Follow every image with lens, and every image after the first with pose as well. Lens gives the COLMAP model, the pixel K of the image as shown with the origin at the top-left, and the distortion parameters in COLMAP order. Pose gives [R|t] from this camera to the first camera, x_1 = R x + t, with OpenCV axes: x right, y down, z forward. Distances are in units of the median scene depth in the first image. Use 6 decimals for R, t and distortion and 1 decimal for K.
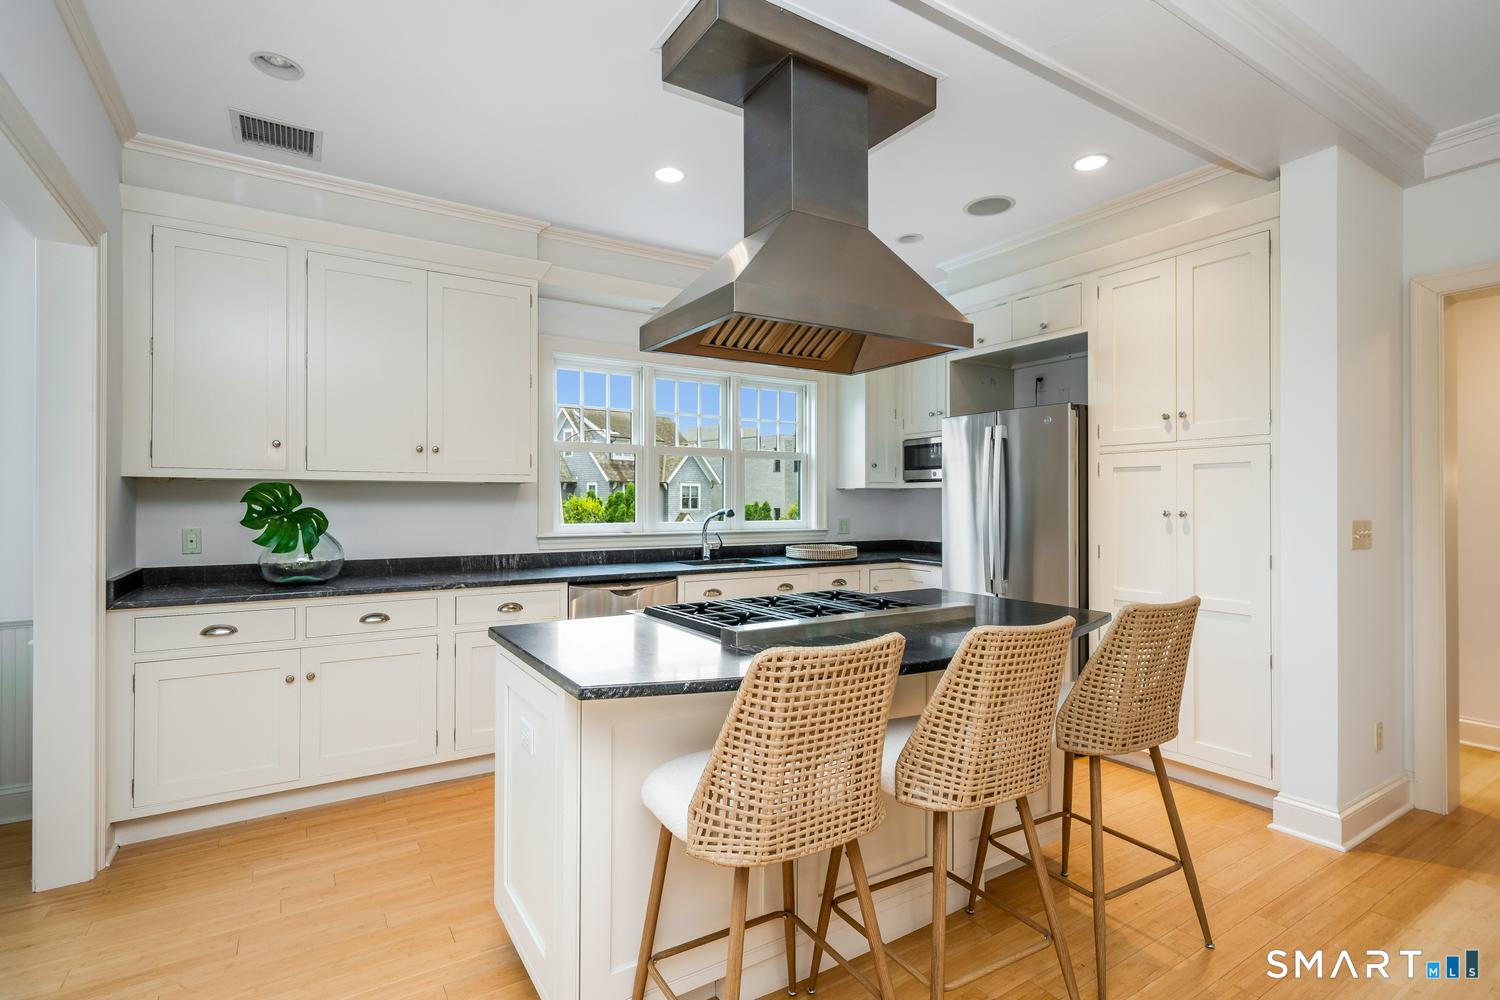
lens RADIAL K [[726.2, 0, 751.2], [0, 726.2, 494.9], [0, 0, 1]] dist [0.005557, 0.000837]
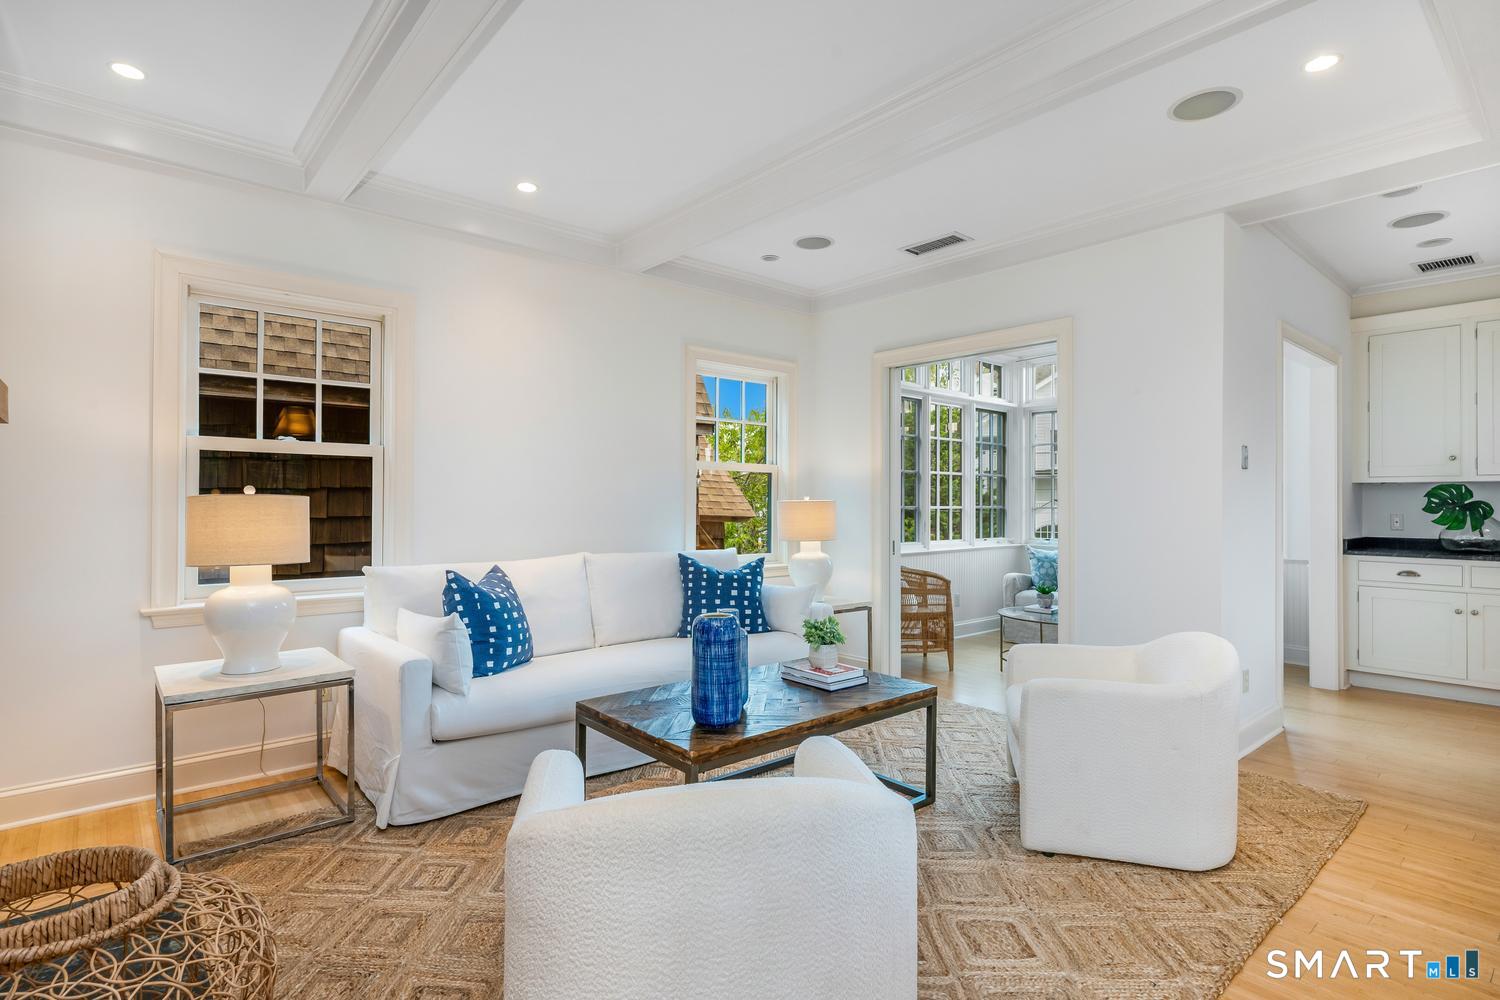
lens RADIAL K [[743.0, 0, 745.8], [0, 743.0, 501.8], [0, 0, 1]] dist [0.002536, 0.000361]
pose [[0.151532, -0.001992, -0.988450, 0.678809], [0.008996, 0.999959, -0.000636, 0.008345], [0.988411, -0.008796, 0.151544, -0.706641]]
